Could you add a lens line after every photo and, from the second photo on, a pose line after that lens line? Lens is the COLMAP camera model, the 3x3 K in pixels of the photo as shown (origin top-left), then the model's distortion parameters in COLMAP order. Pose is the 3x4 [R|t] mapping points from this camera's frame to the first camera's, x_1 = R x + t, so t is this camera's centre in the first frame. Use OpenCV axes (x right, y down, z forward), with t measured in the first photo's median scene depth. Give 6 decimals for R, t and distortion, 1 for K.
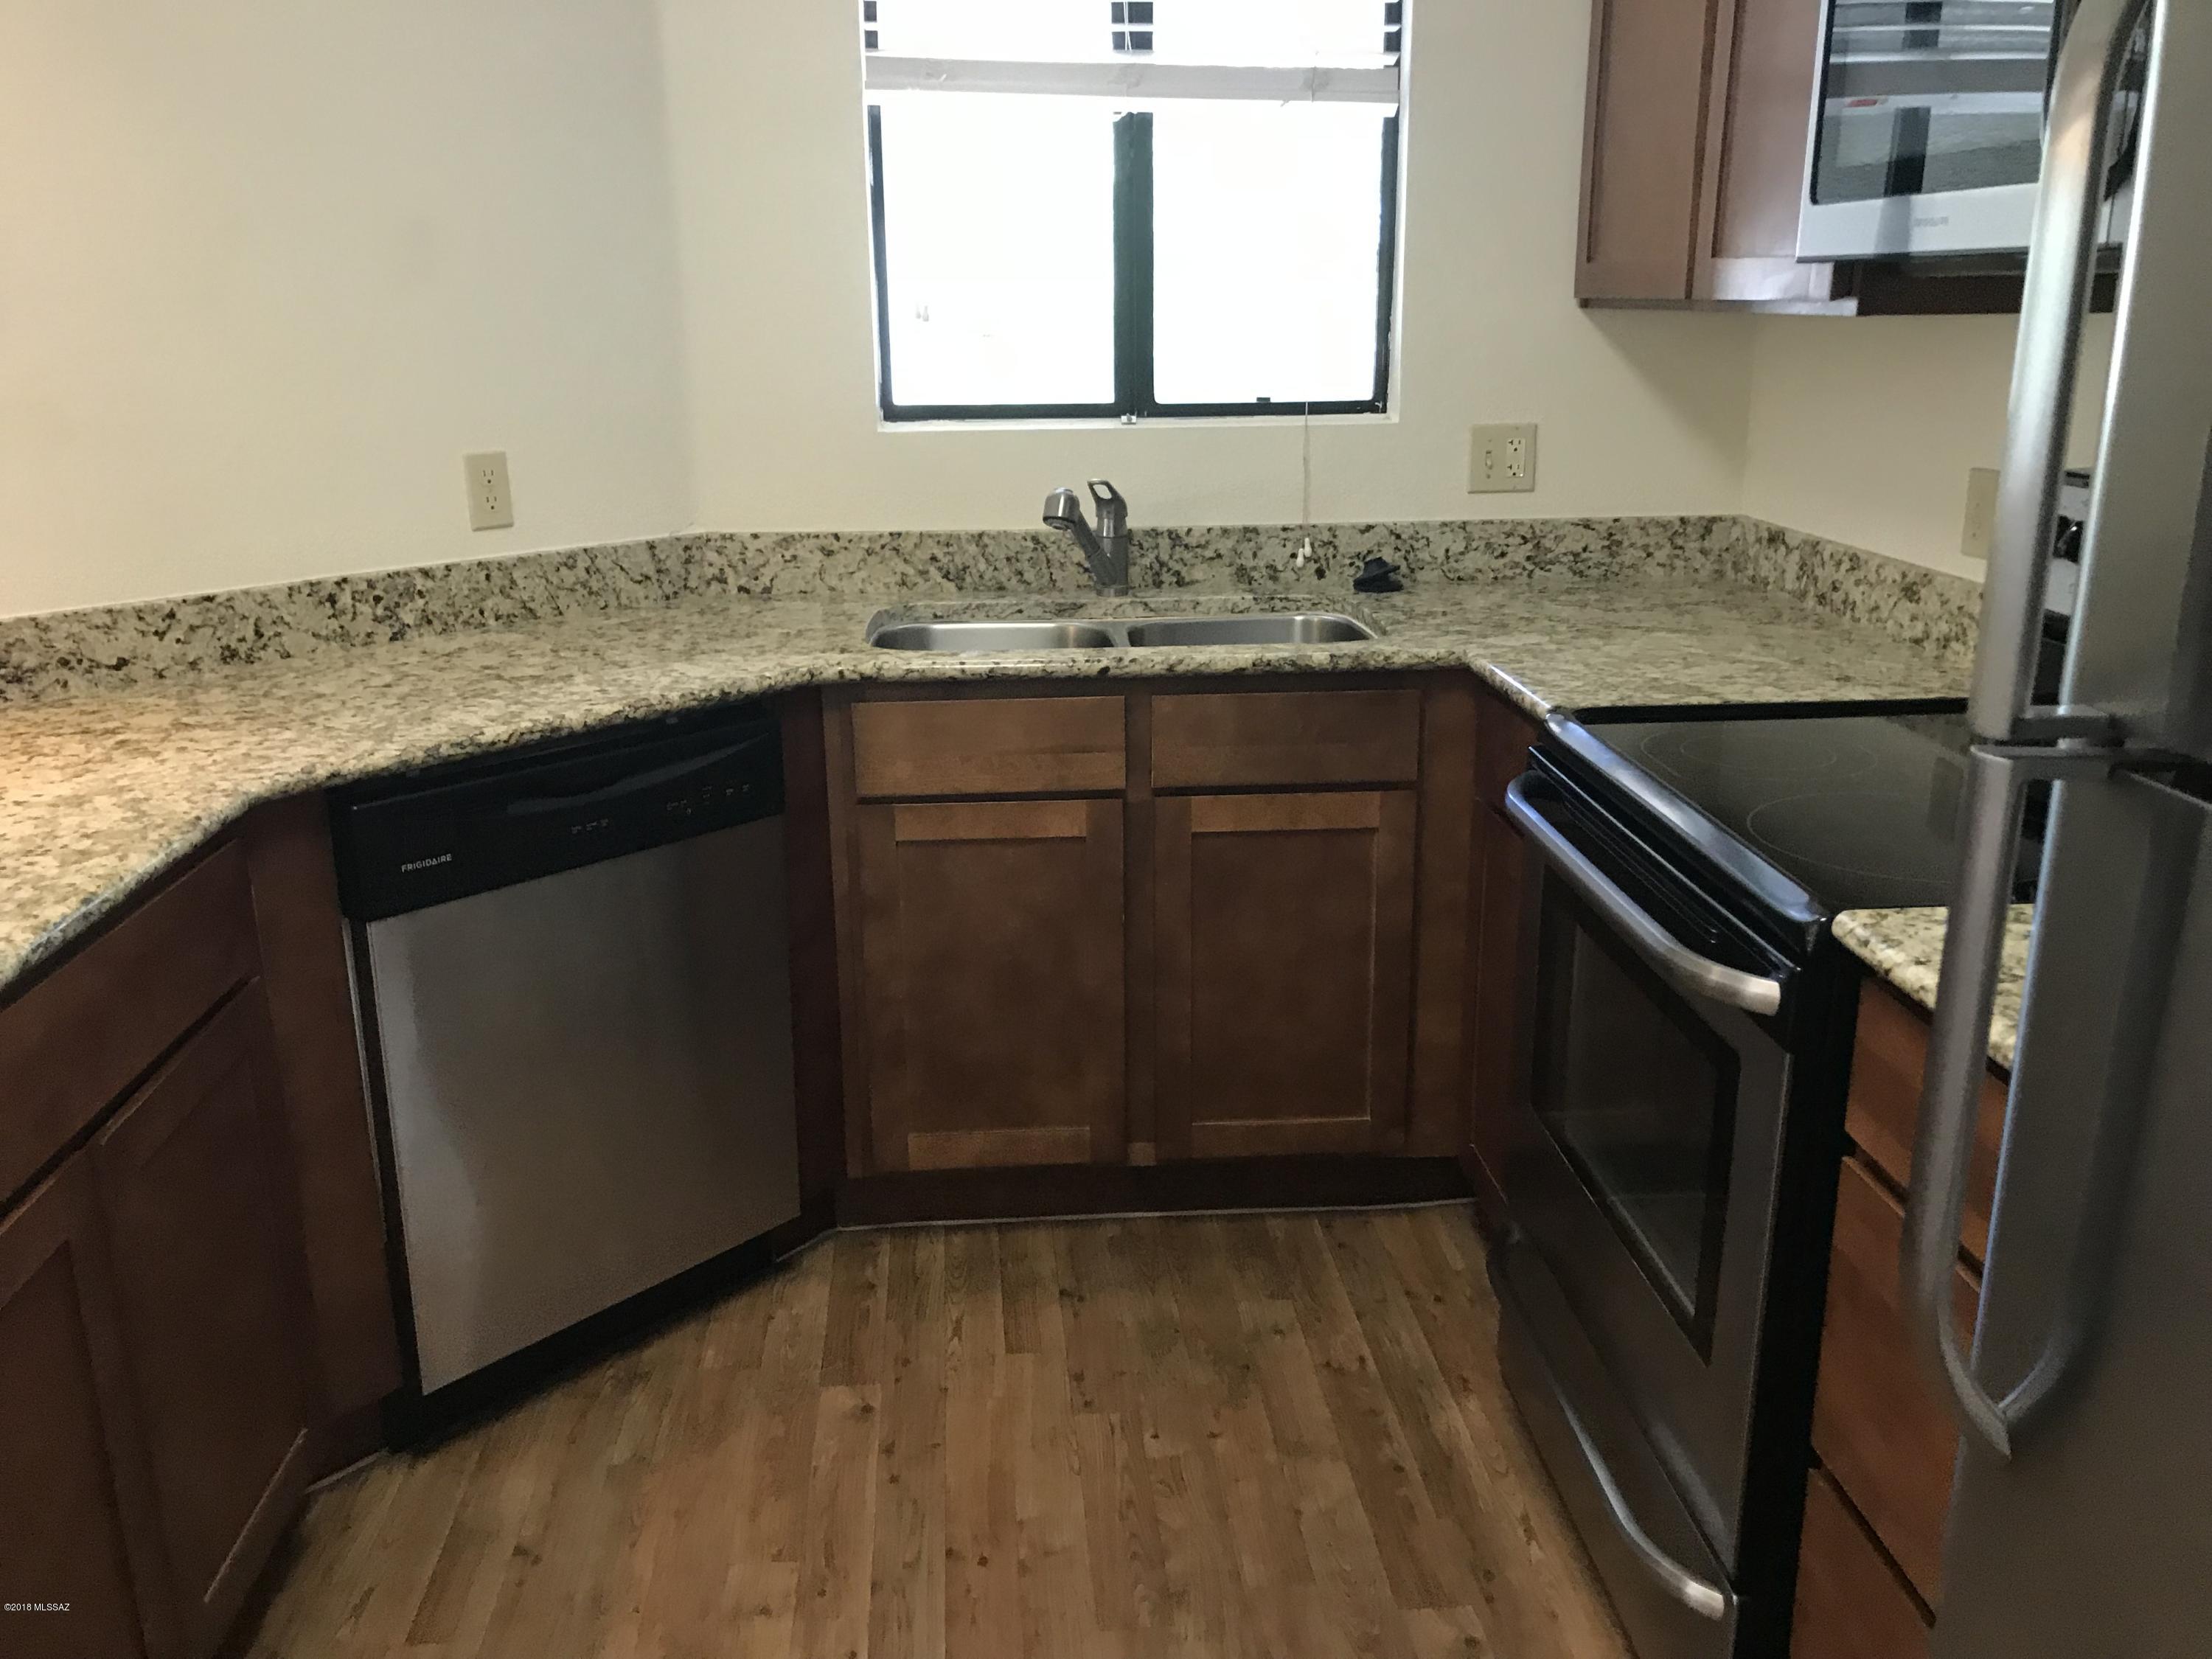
lens RADIAL K [[1857.0, 0, 1072.6], [0, 1857.0, 829.8], [0, 0, 1]] dist [0.106139, -0.208931]
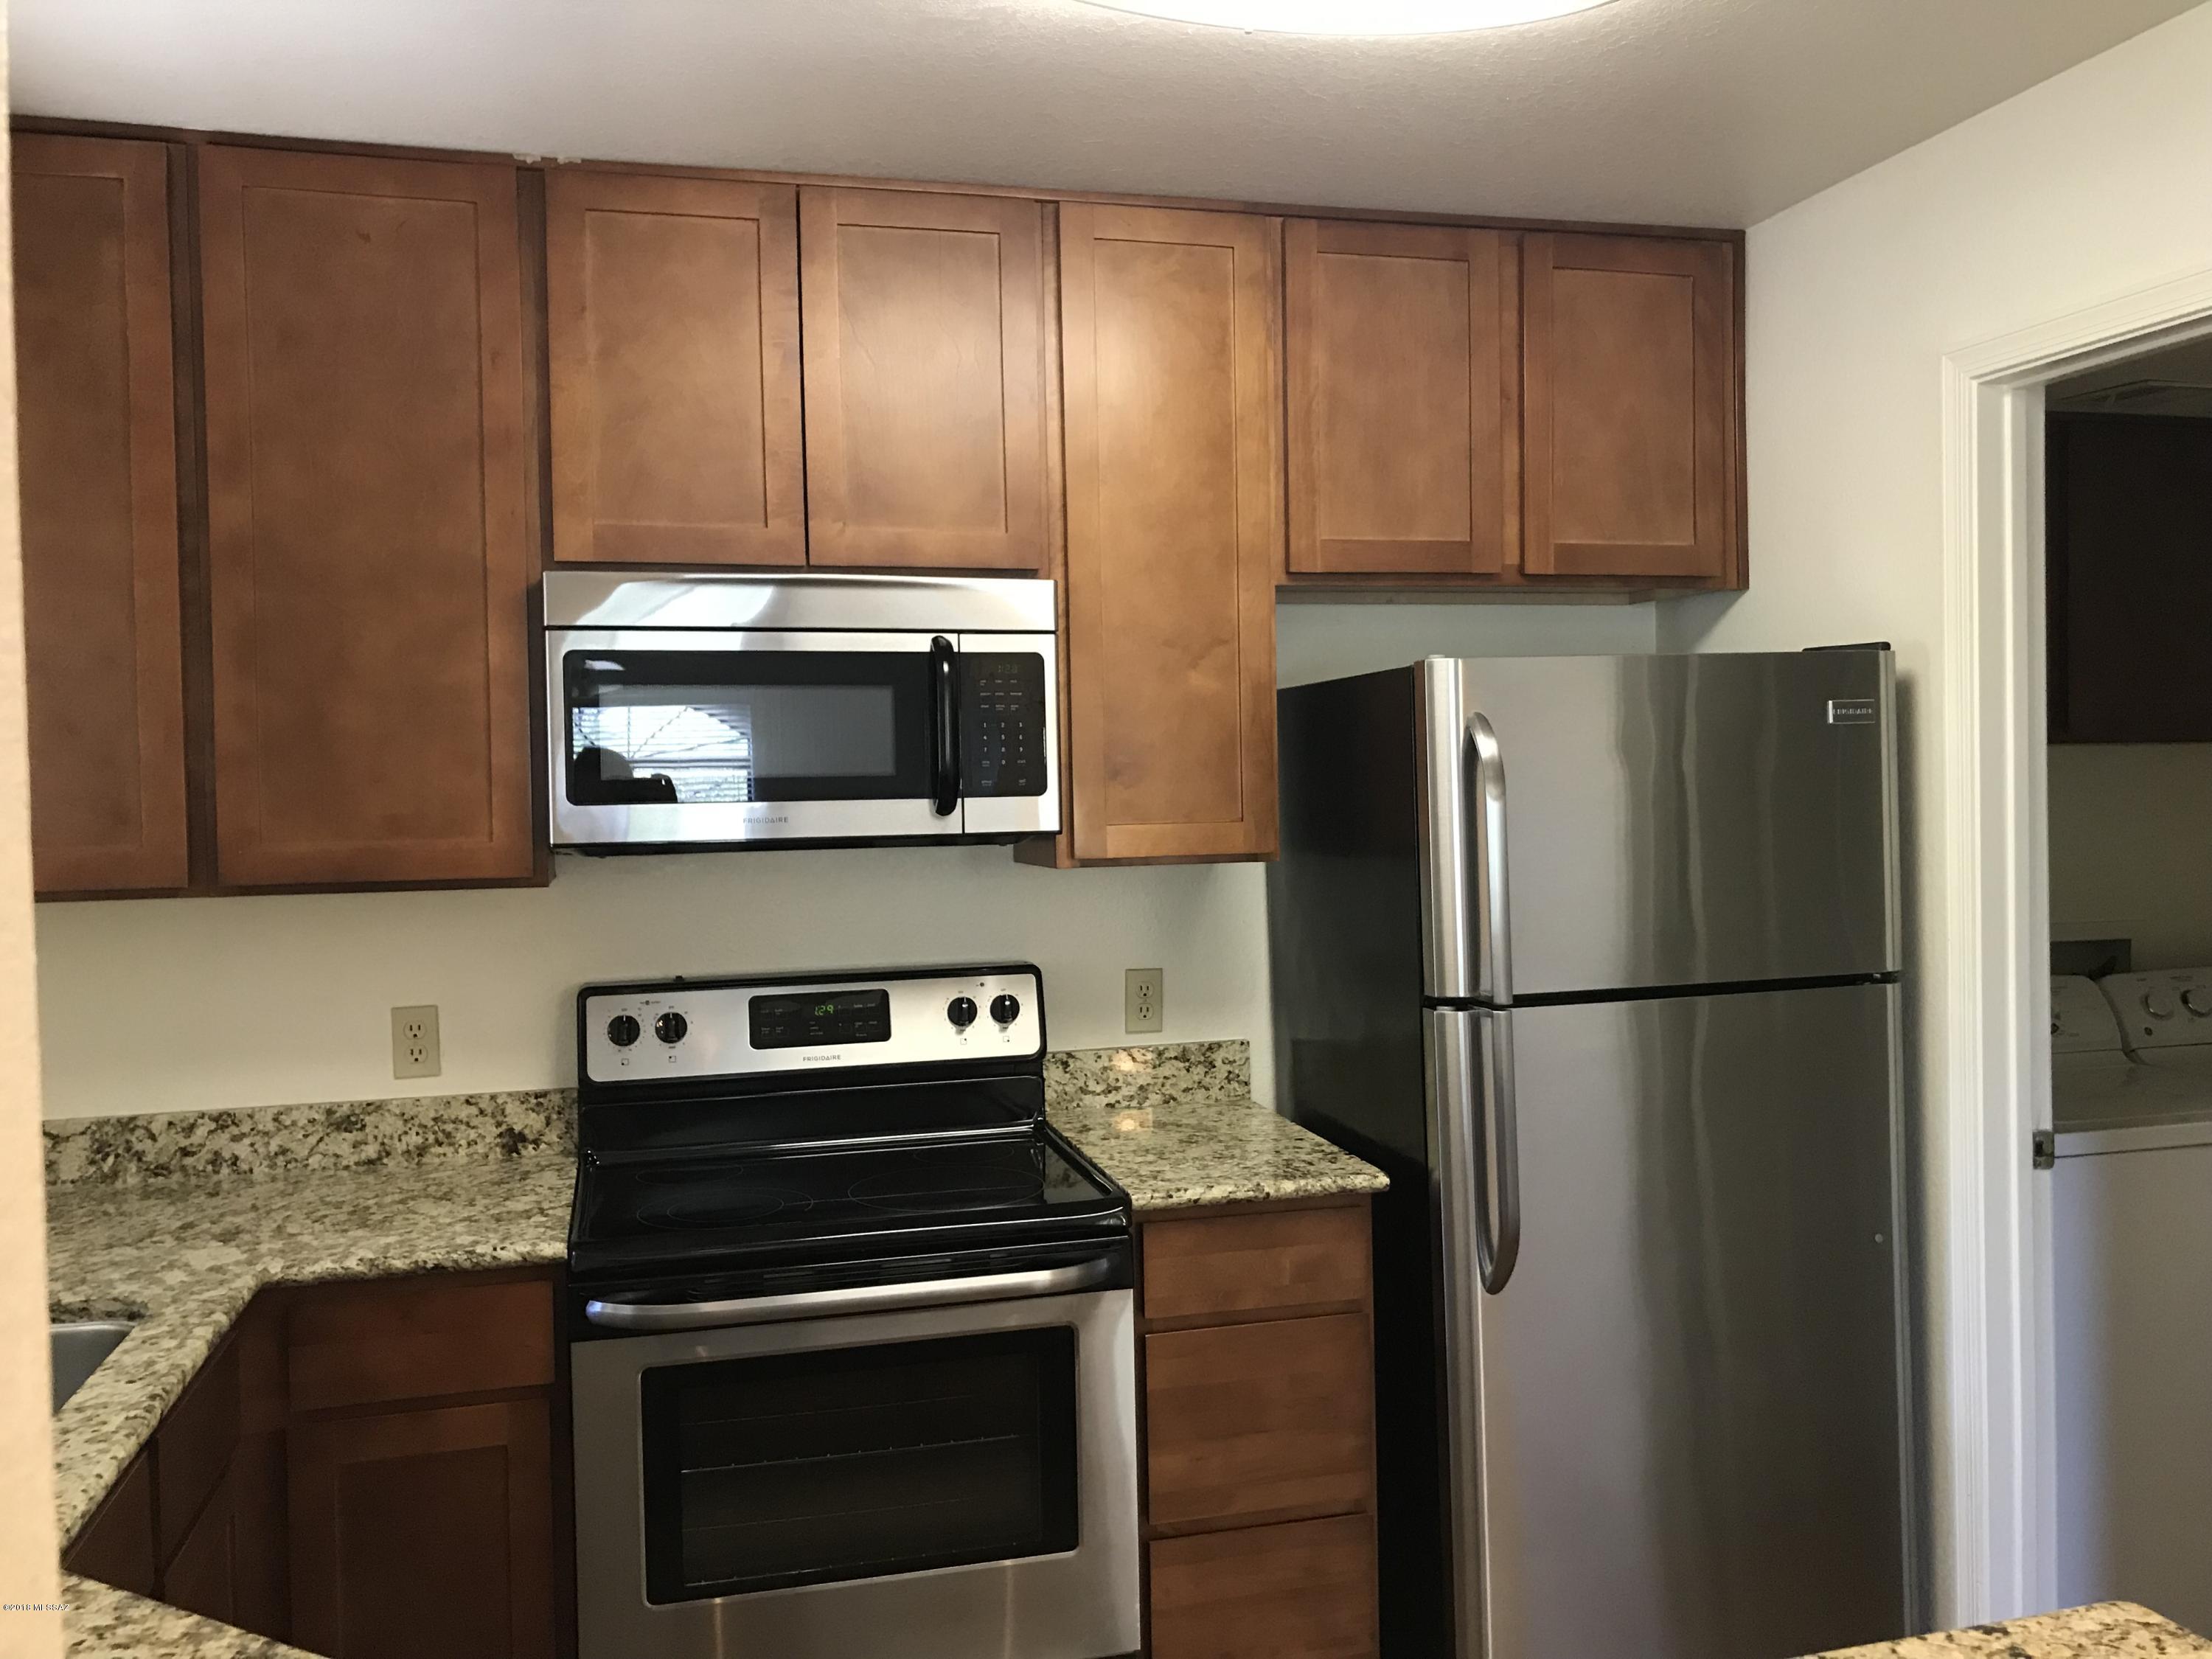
lens RADIAL K [[1819.1, 0, 1106.0], [0, 1819.1, 829.5], [0, 0, 1]] dist [0.091509, -0.164361]
pose [[-0.207918, -0.015313, 0.978026, -0.597722], [0.295366, 0.952219, 0.077700, -0.202206], [-0.932485, 0.305031, -0.193461, 0.605177]]
